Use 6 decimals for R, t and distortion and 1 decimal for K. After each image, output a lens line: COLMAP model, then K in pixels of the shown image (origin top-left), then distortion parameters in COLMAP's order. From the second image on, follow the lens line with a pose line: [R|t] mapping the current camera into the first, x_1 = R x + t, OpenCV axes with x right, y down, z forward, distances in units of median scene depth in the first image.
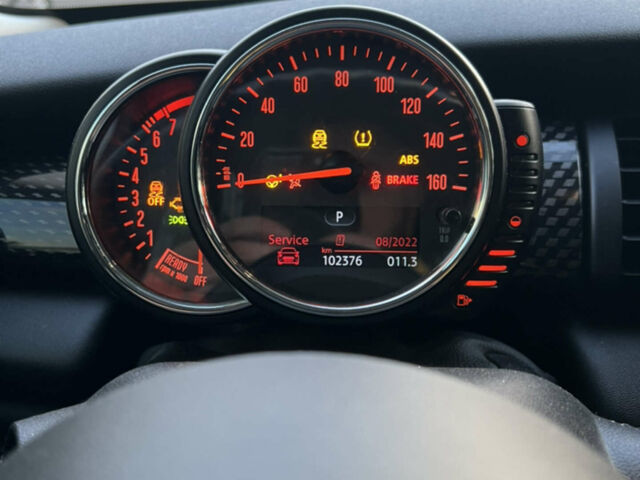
lens RADIAL K [[648.5, 0, 317.3], [0, 648.5, 237.9], [0, 0, 1]] dist [0.097033, -0.179468]
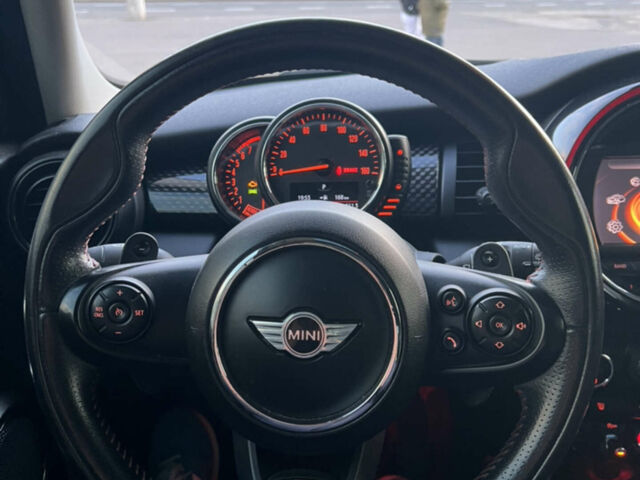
lens RADIAL K [[648.5, 0, 317.3], [0, 648.5, 237.9], [0, 0, 1]] dist [0.097033, -0.179468]
pose [[0.999667, -0.022207, 0.013176, -0.024696], [0.022898, 0.998234, -0.054821, 0.276667], [-0.011936, 0.055105, 0.998409, -1.303026]]
